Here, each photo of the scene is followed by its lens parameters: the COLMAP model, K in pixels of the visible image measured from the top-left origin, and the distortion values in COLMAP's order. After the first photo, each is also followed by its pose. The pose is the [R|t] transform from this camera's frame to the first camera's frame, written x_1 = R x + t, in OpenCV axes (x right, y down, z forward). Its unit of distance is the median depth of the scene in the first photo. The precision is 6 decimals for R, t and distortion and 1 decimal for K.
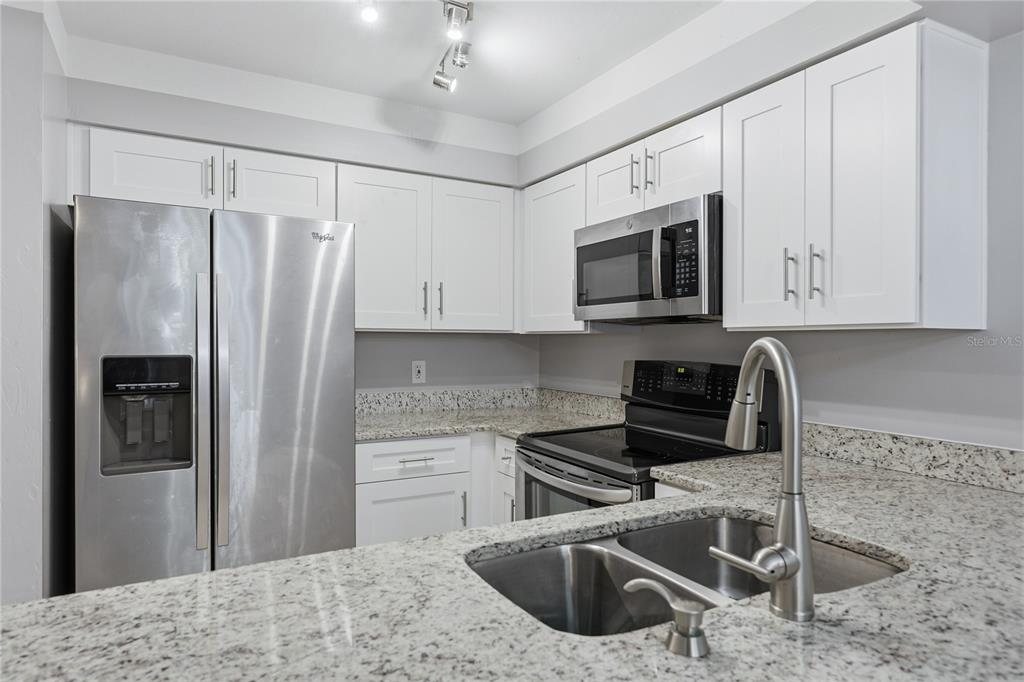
lens RADIAL K [[615.1, 0, 510.2], [0, 615.1, 342.0], [0, 0, 1]] dist [0.004594, -0.000641]
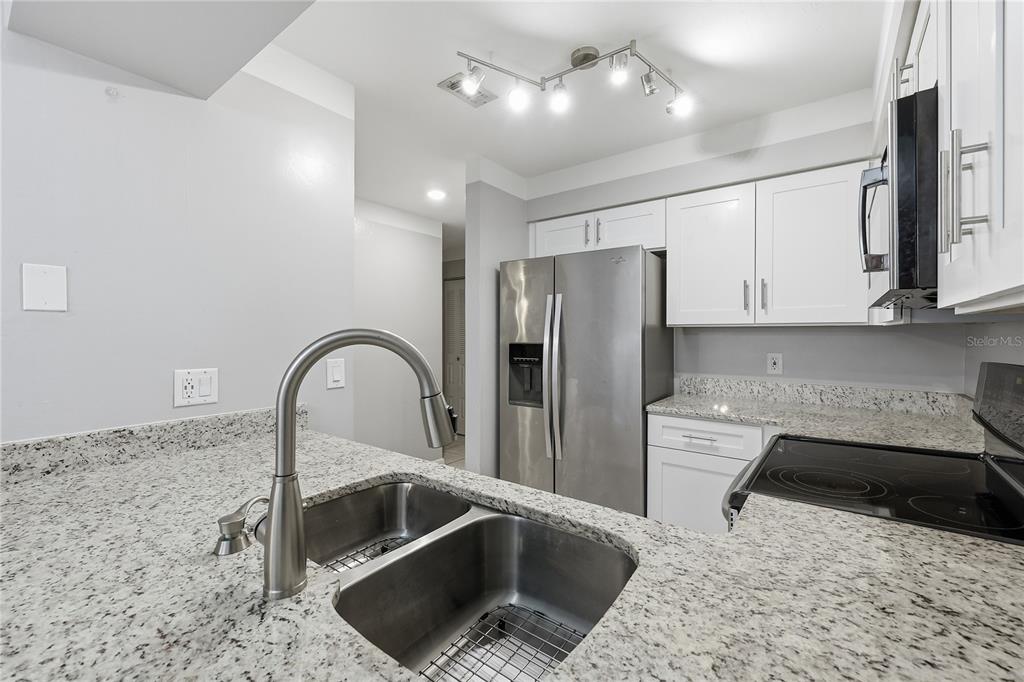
lens RADIAL K [[424.8, 0, 511.5], [0, 424.8, 333.7], [0, 0, 1]] dist [0.001373, -0.000139]
pose [[0.405565, -0.004822, -0.914054, 0.561301], [-0.001791, 0.999980, -0.006070, 0.002926], [0.914065, 0.004099, 0.405548, 0.462310]]
